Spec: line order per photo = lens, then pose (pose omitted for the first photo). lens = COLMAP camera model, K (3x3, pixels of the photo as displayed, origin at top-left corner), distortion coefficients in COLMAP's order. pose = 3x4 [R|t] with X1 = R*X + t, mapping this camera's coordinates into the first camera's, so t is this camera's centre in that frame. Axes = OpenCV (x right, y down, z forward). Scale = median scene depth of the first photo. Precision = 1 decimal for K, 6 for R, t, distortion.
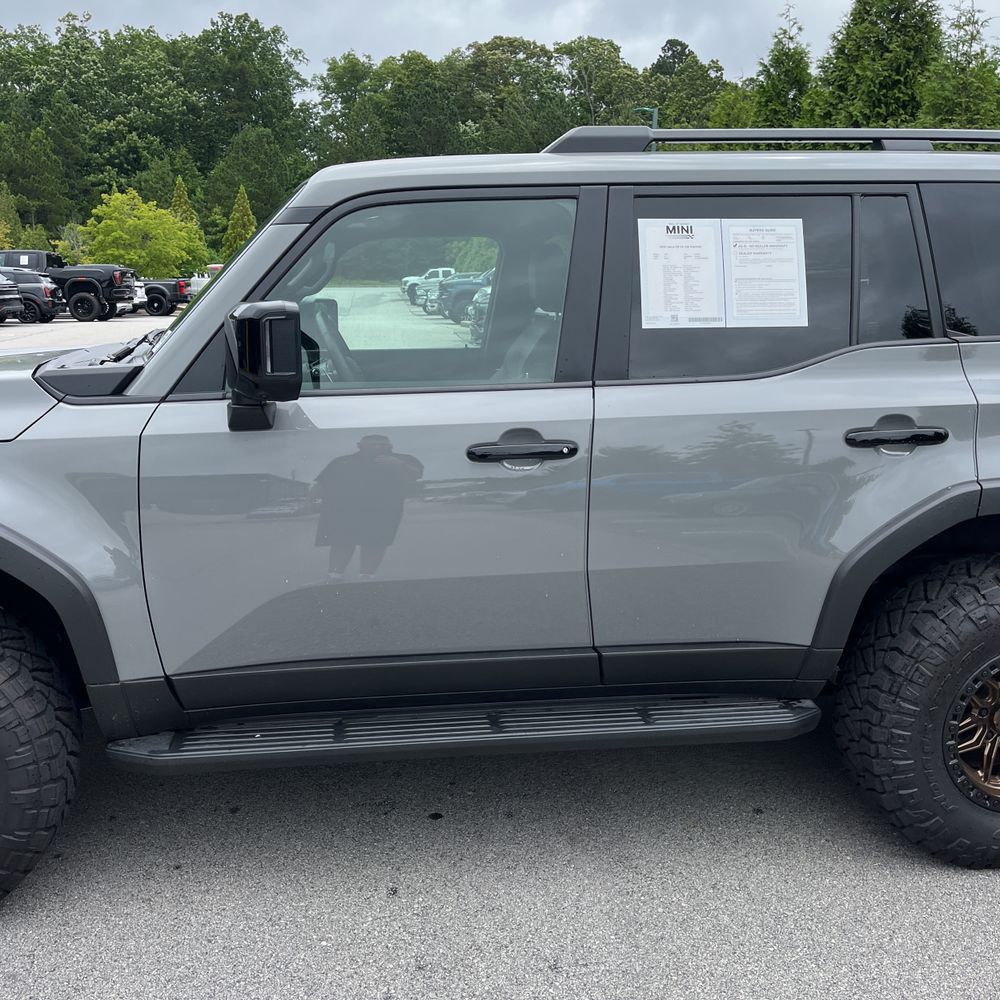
lens RADIAL K [[1012.3, 0, 486.2], [0, 1012.3, 505.5], [0, 0, 1]] dist [0.025647, 0.000000]
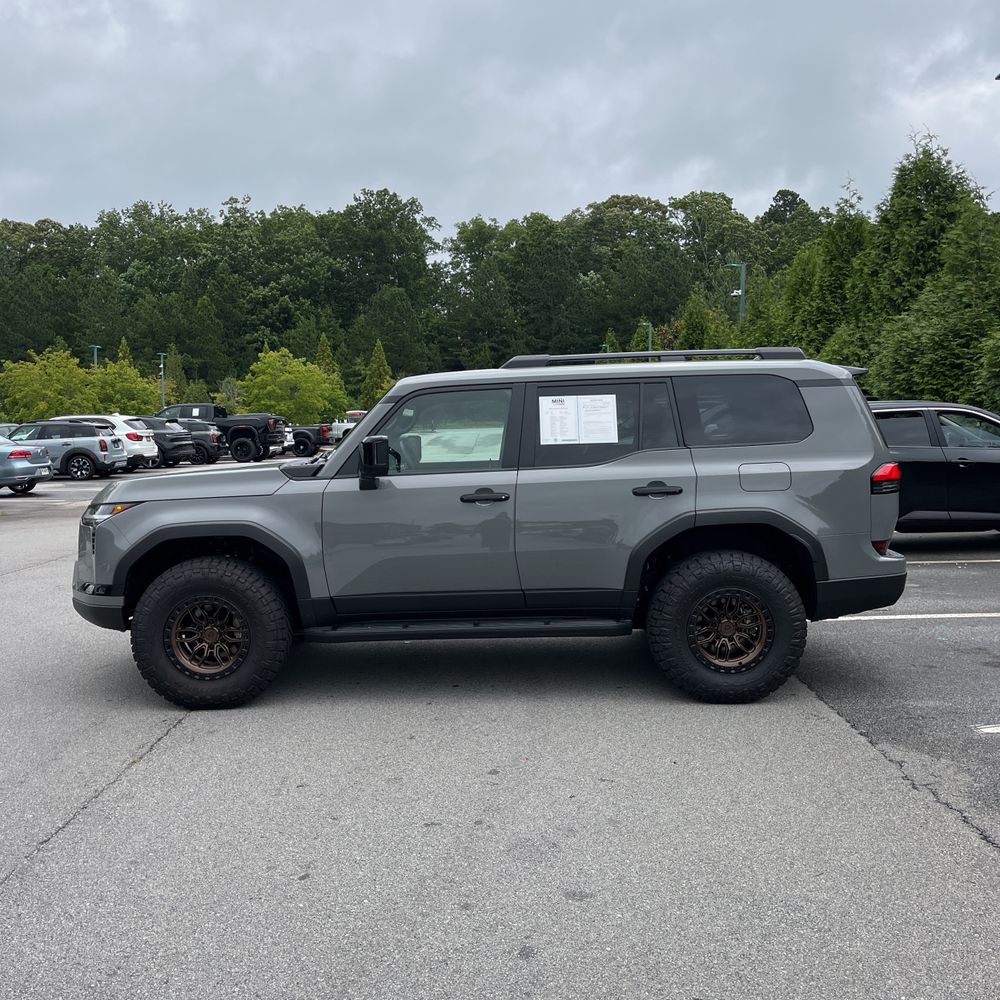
lens RADIAL K [[1012.3, 0, 488.2], [0, 1012.3, 505.5], [0, 0, 1]] dist [0.025647, 0.000000]
pose [[0.992279, -0.012638, -0.123381, 0.020741], [-0.003931, 0.991091, -0.133130, 0.016973], [0.123964, 0.132587, 0.983389, -0.078985]]
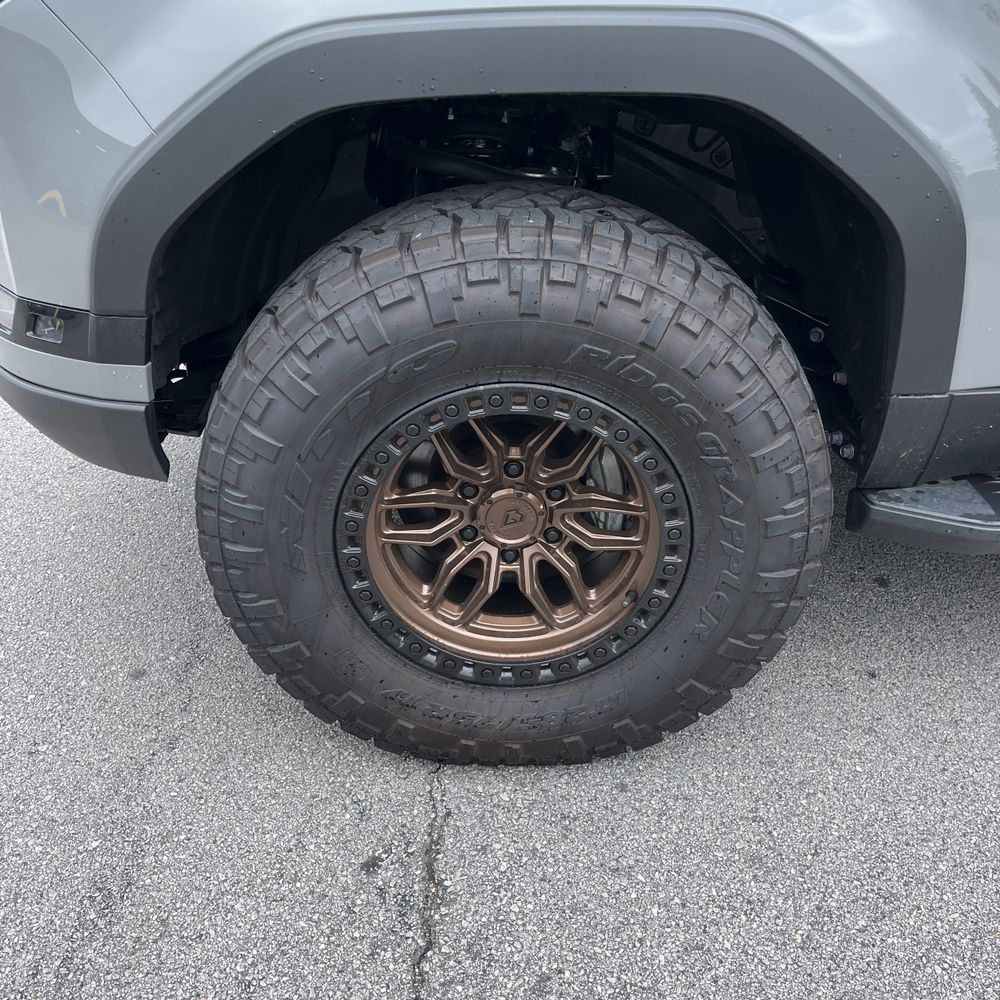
lens RADIAL K [[1012.3, 0, 483.2], [0, 1012.3, 498.2], [0, 0, 1]] dist [0.025647, 0.000000]
pose [[0.991307, 0.064065, -0.114921, -0.034059], [-0.027941, 0.956030, 0.291936, 0.004834], [0.128570, -0.286187, 0.949509, 0.027698]]
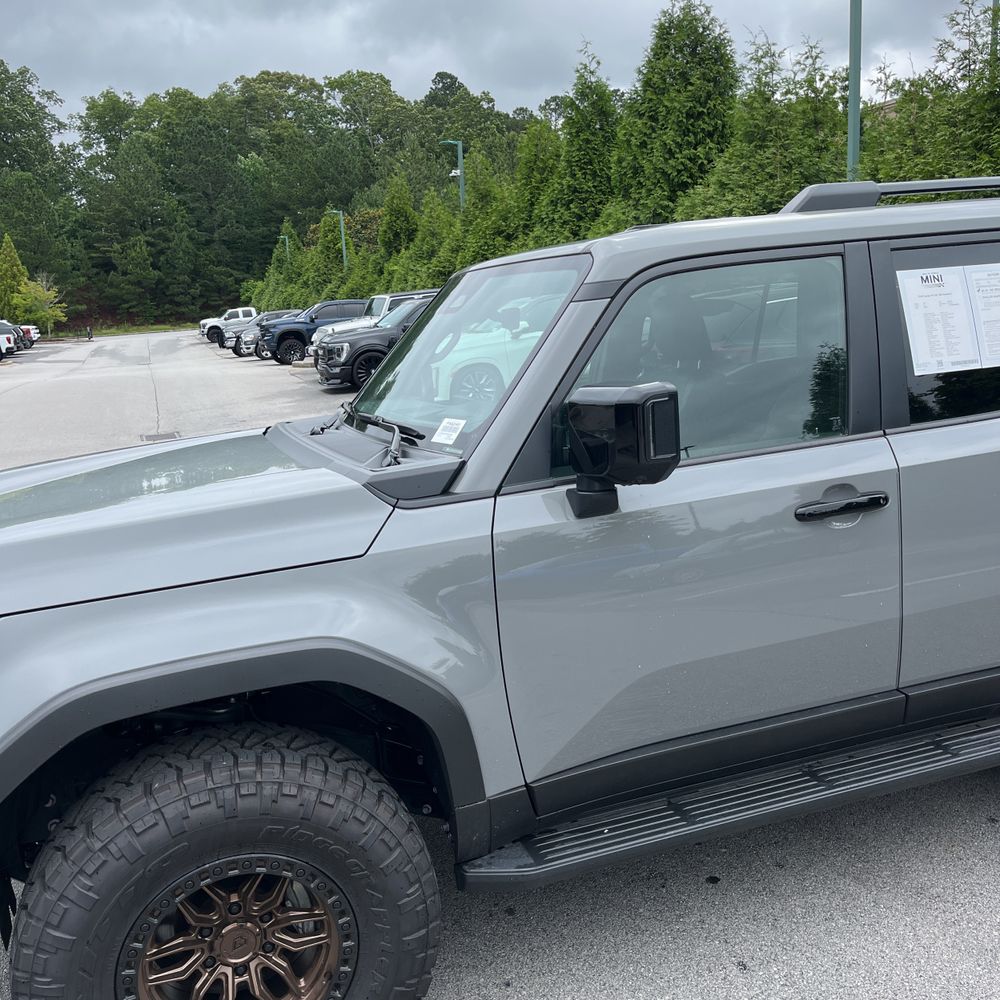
lens RADIAL K [[1012.3, 0, 504.8], [0, 1012.3, 508.1], [0, 0, 1]] dist [0.025647, 0.000000]
pose [[0.973087, -0.106587, 0.204305, -0.031926], [0.111591, 0.993668, -0.013099, -0.004876], [-0.201615, 0.035545, 0.978820, 0.004740]]
